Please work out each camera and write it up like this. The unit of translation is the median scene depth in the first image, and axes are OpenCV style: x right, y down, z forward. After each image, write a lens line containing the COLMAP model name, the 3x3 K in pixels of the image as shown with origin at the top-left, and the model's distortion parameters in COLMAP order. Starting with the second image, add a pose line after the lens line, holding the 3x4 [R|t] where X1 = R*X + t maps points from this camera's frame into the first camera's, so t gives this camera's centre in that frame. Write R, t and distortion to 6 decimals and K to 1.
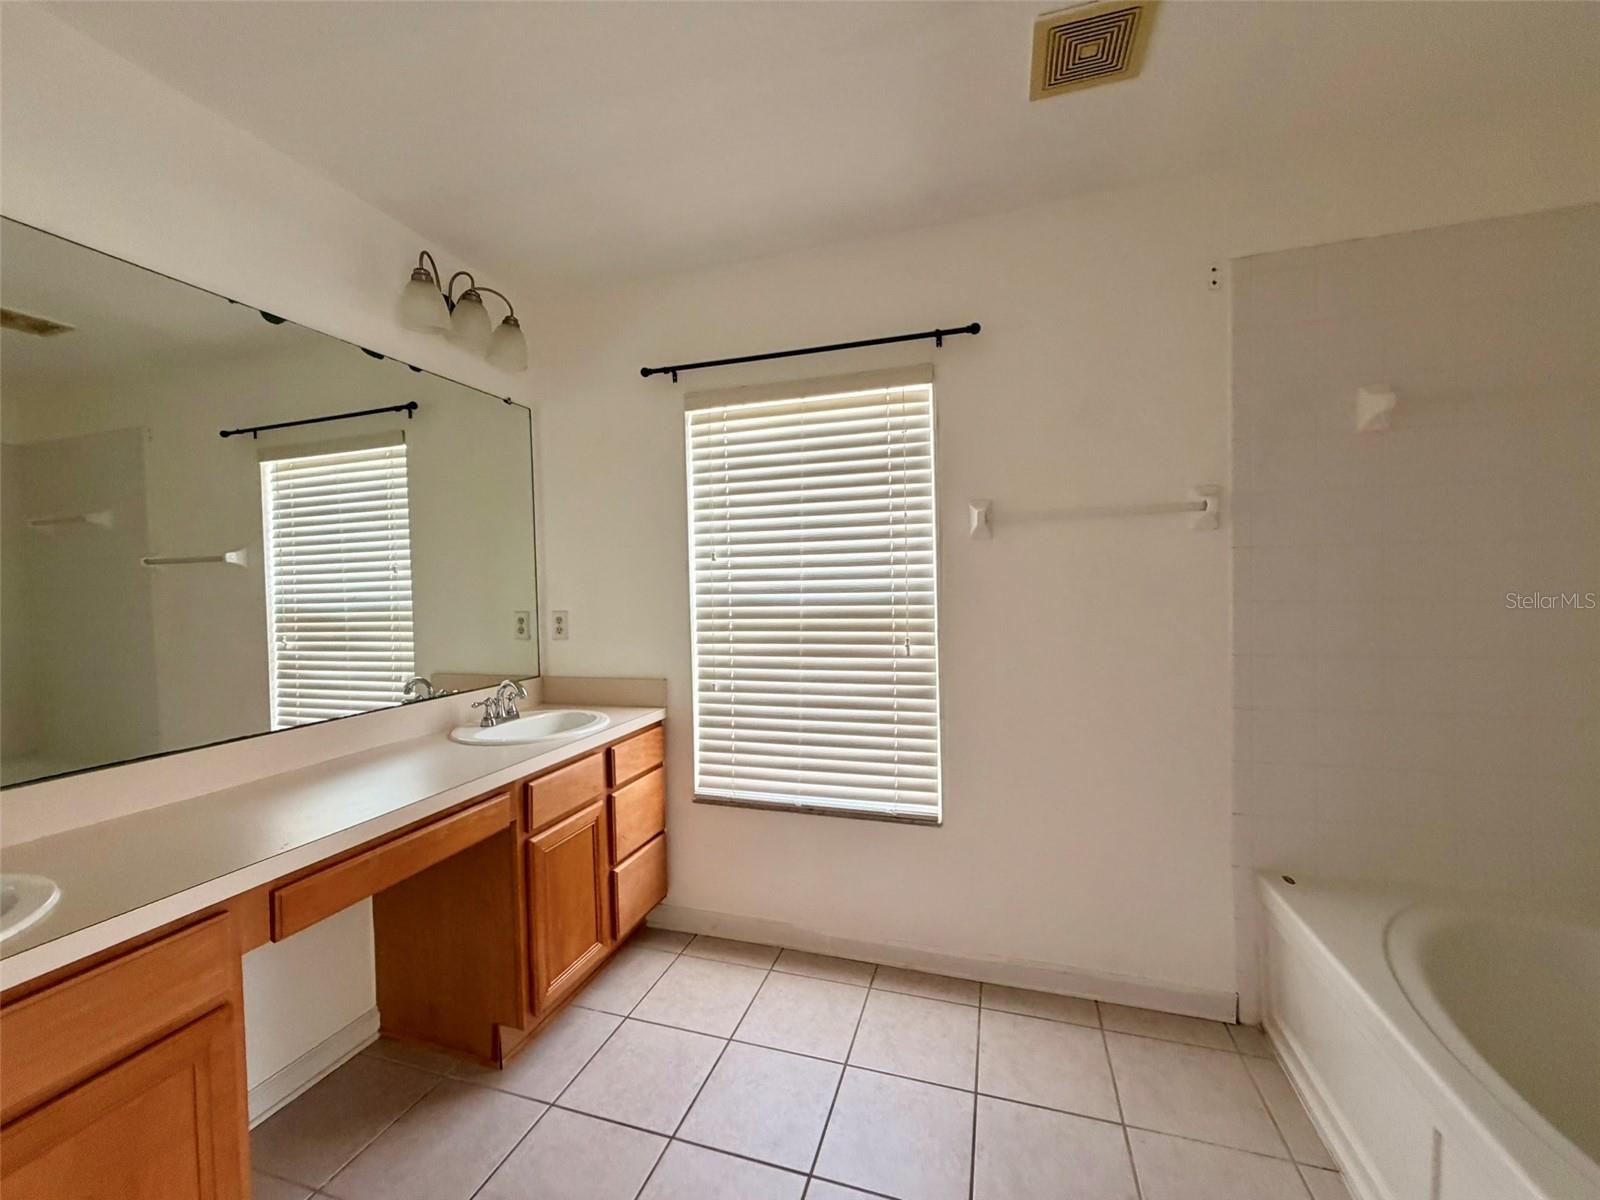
lens RADIAL K [[637.7, 0, 795.4], [0, 637.7, 601.3], [0, 0, 1]] dist [-0.000989, 0.000137]
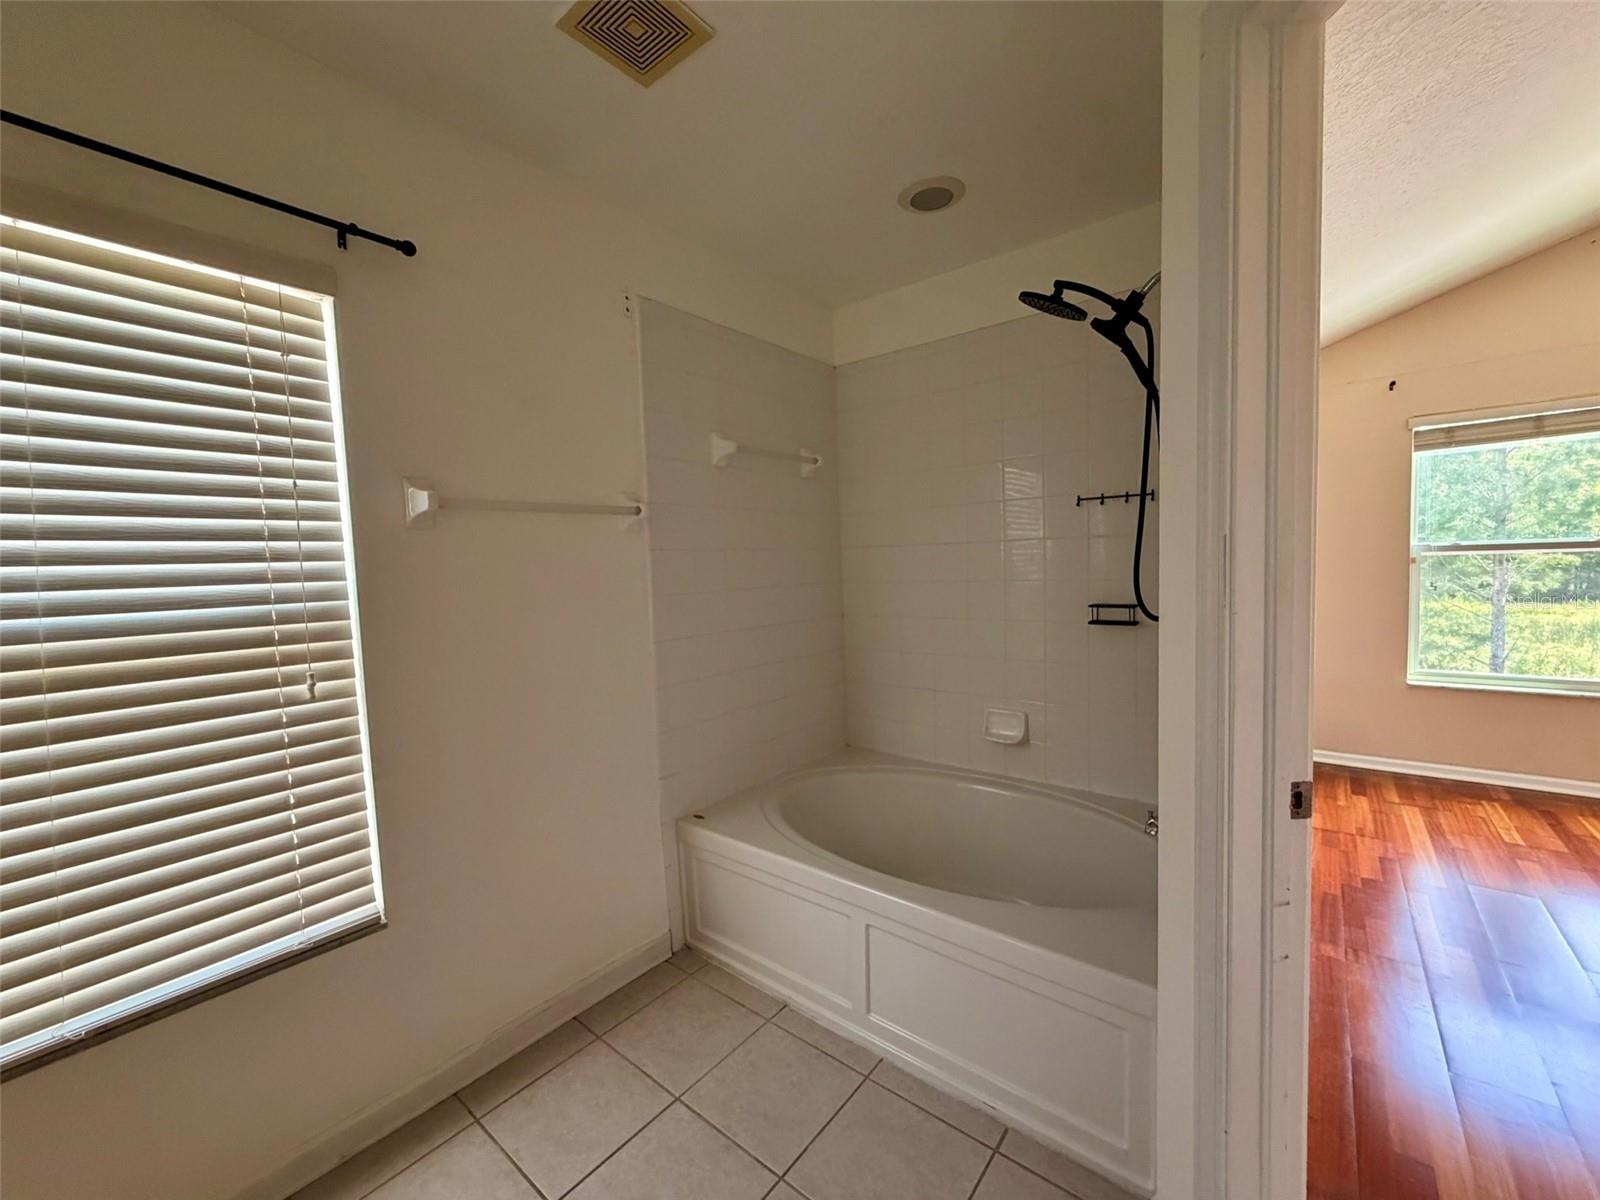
lens RADIAL K [[637.7, 0, 795.4], [0, 637.7, 601.3], [0, 0, 1]] dist [-0.000989, 0.000137]
pose [[0.367891, -0.045888, 0.928736, -0.252891], [0.051029, 0.998273, 0.029110, -0.009677], [-0.928468, 0.036683, 0.369597, 0.294596]]
